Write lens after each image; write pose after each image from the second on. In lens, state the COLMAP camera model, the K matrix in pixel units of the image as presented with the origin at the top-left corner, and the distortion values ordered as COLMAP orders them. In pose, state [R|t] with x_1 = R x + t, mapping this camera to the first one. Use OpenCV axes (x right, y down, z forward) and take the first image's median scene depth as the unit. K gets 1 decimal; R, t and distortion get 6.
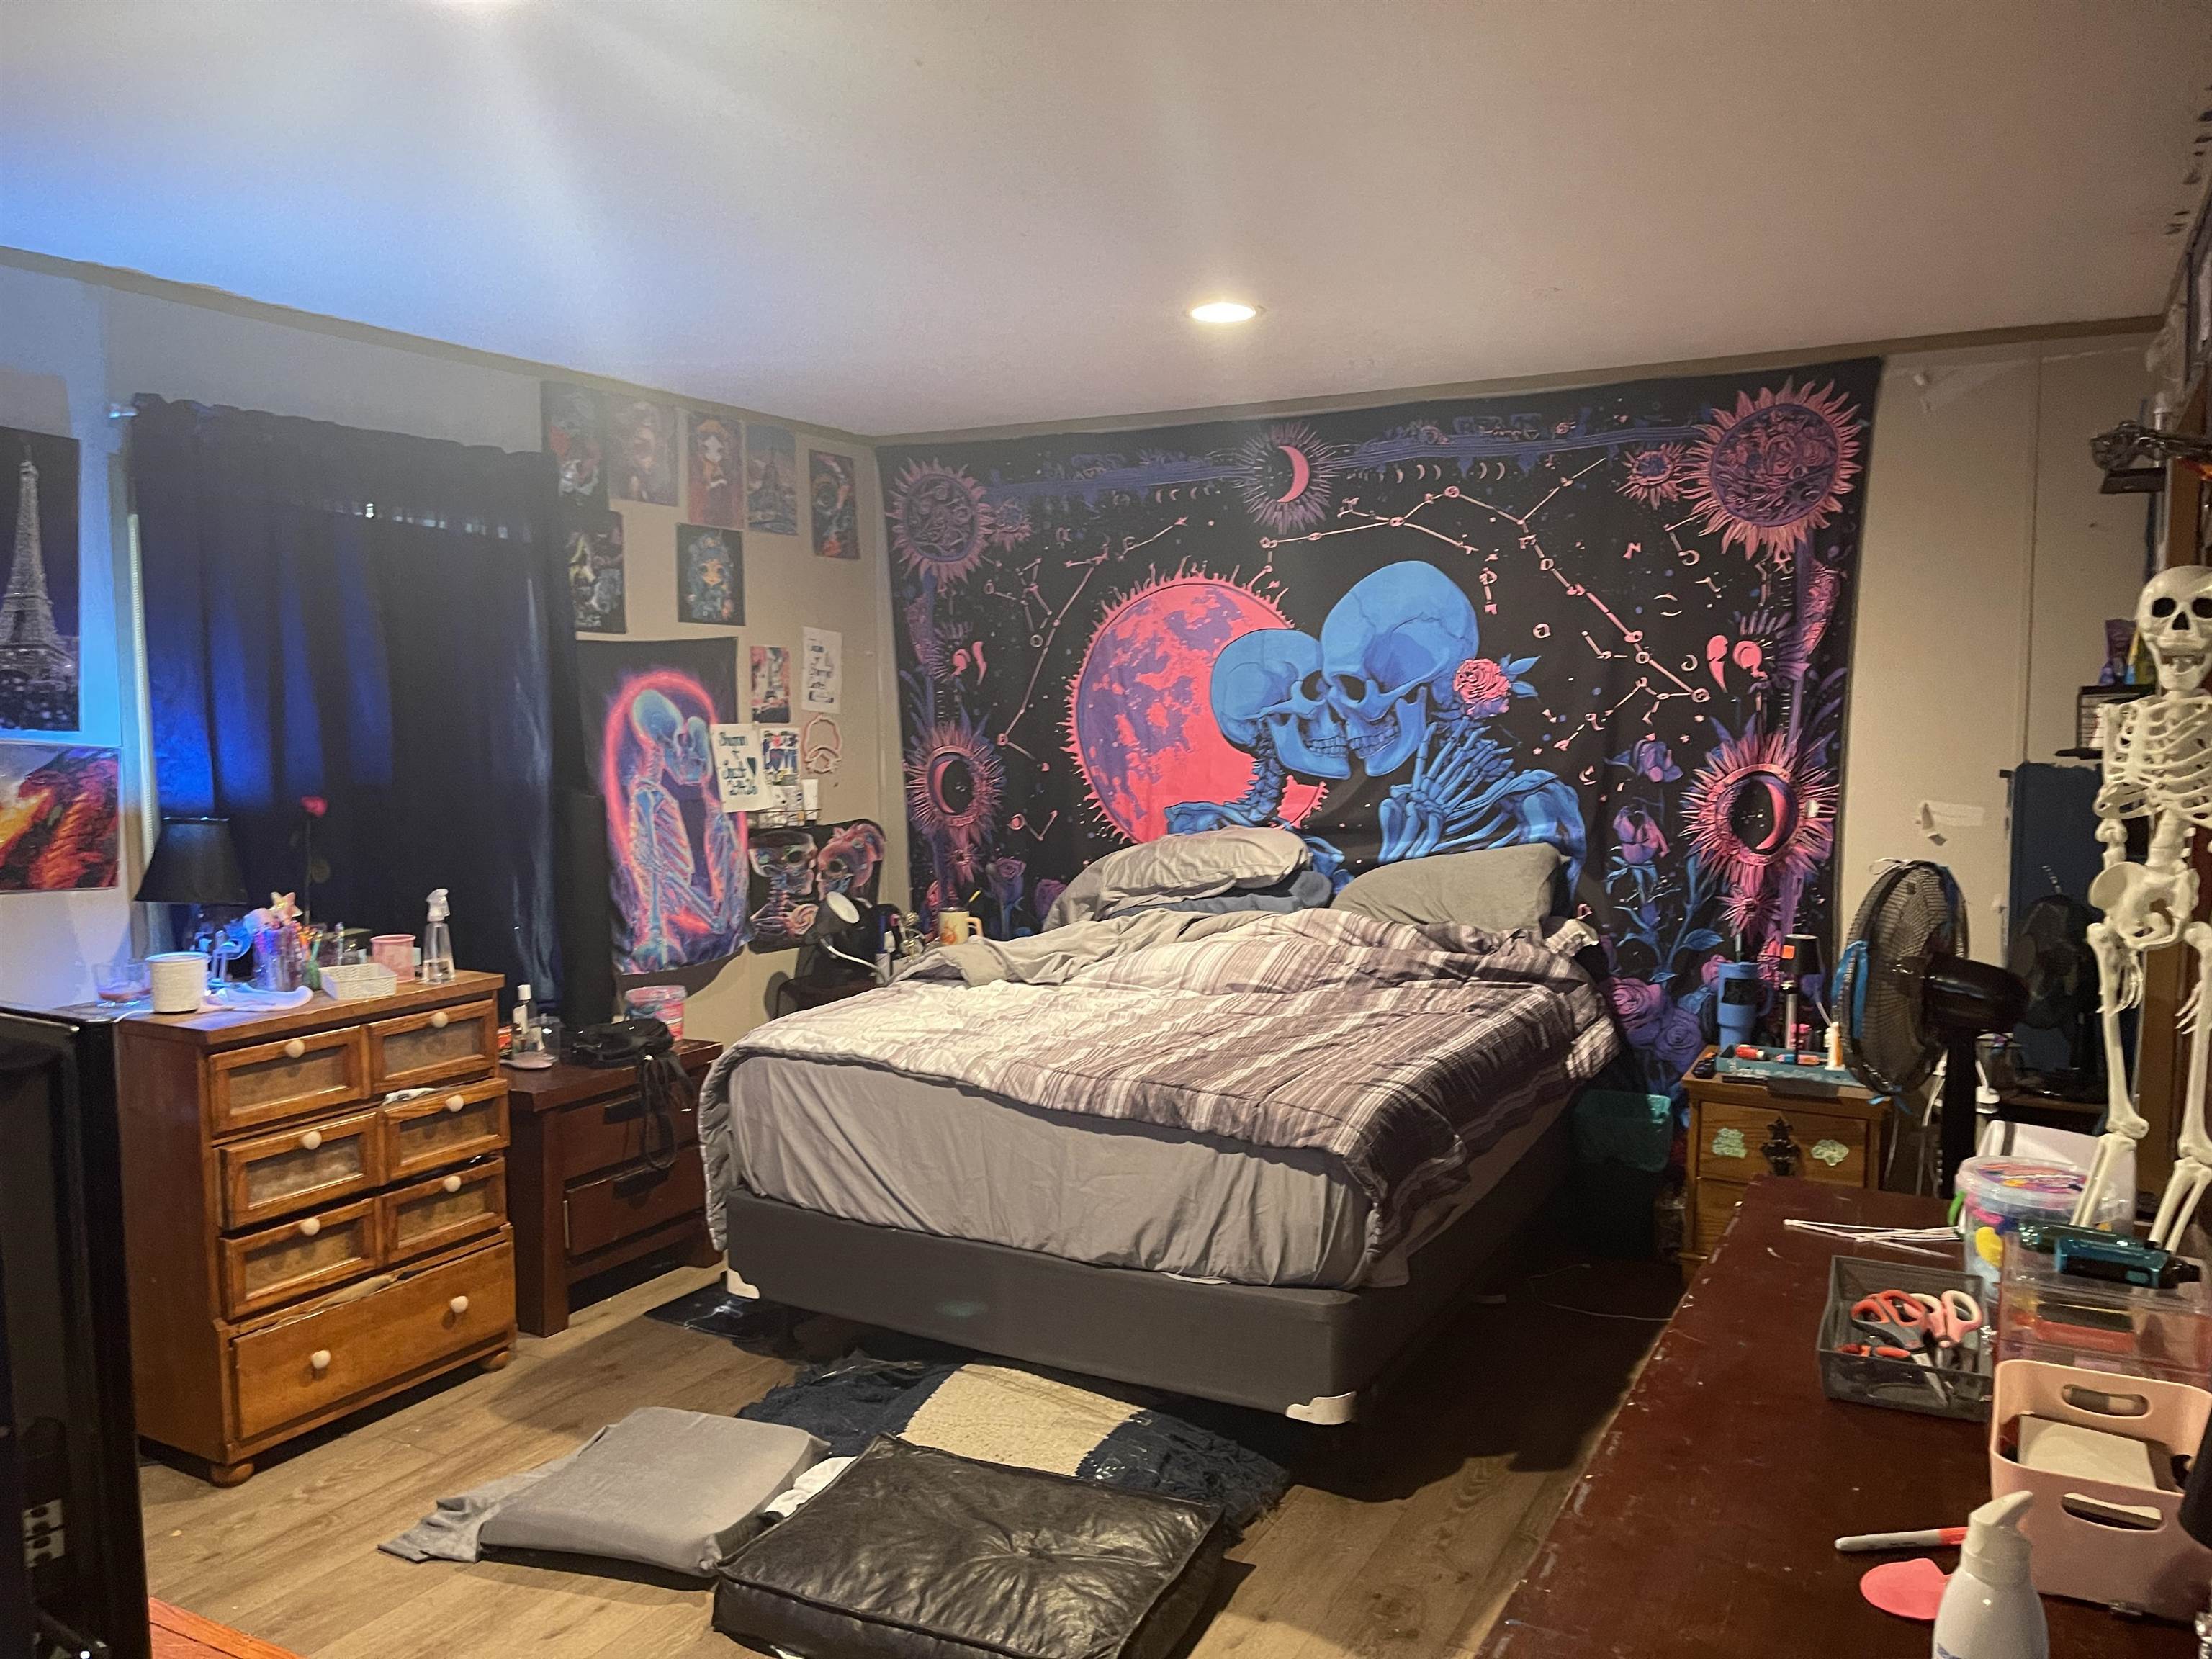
lens RADIAL K [[1687.0, 0, 1103.0], [0, 1687.0, 832.6], [0, 0, 1]] dist [0.065390, -0.081407]
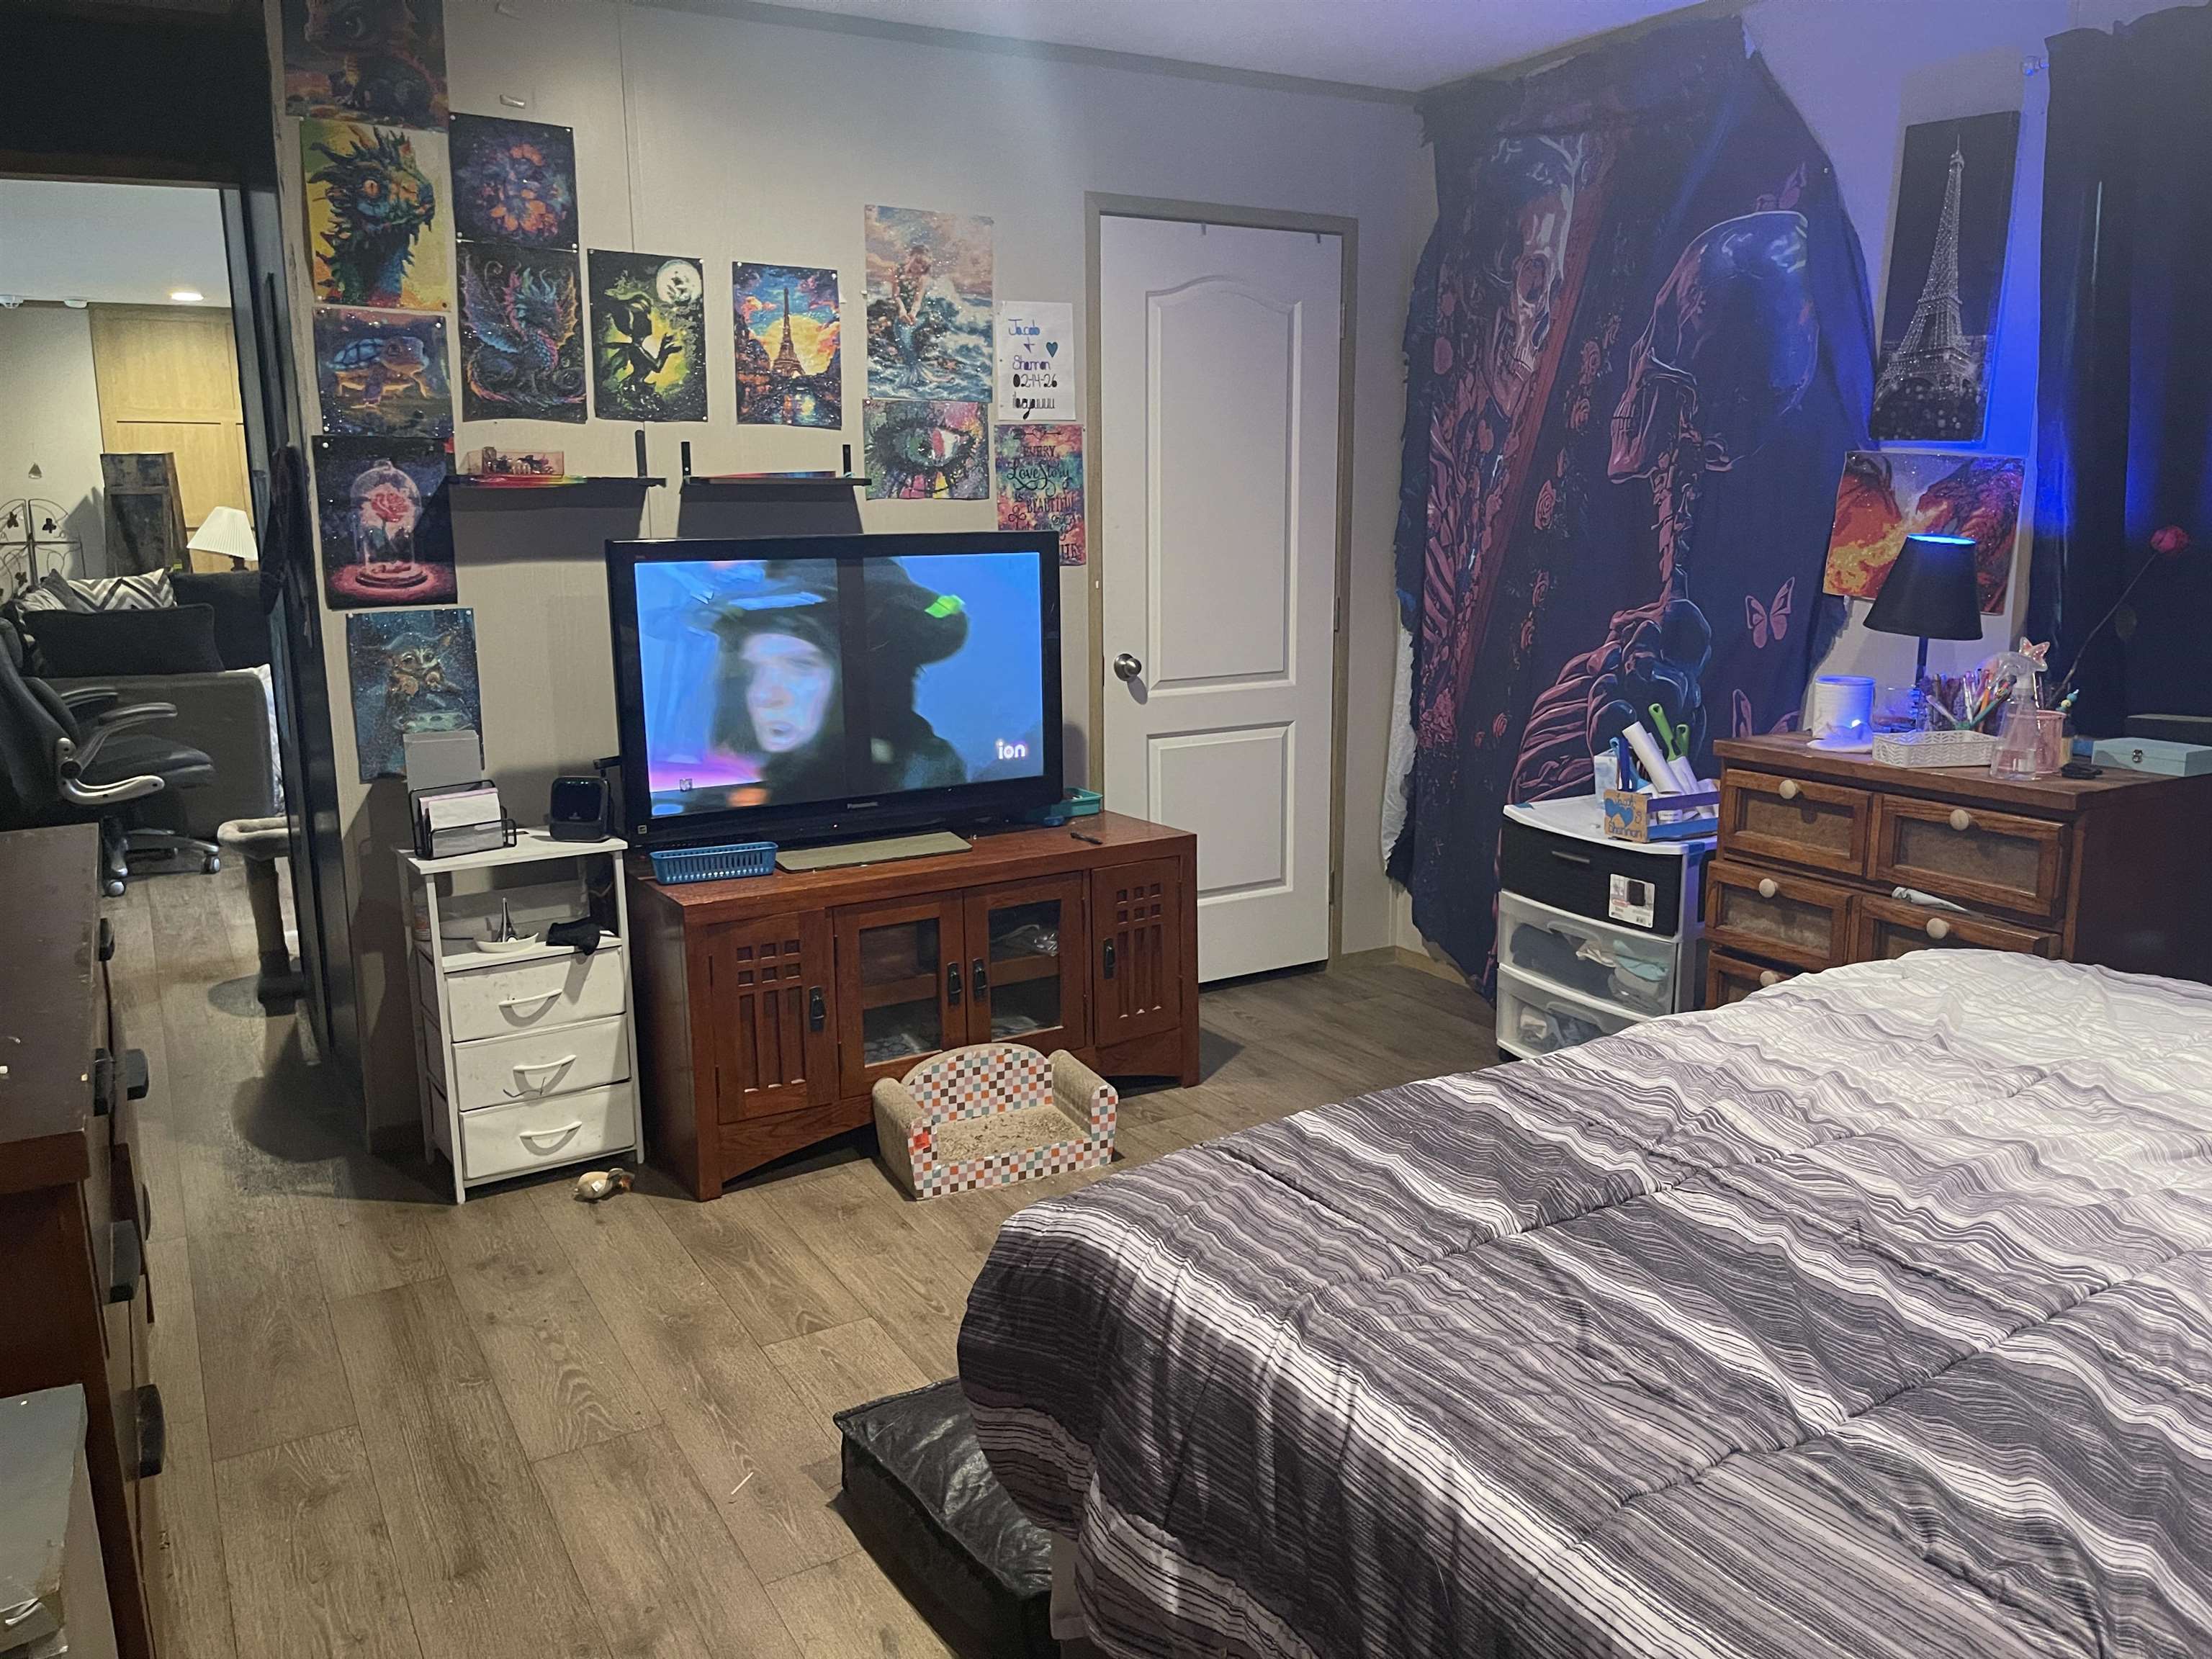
lens RADIAL K [[1687.0, 0, 1100.9], [0, 1687.0, 824.0], [0, 0, 1]] dist [0.065390, -0.081407]
pose [[-0.524594, 0.172585, -0.833676, 0.477936], [-0.056763, 0.969968, 0.236518, -0.050289], [0.849458, 0.171398, -0.499042, 1.115183]]
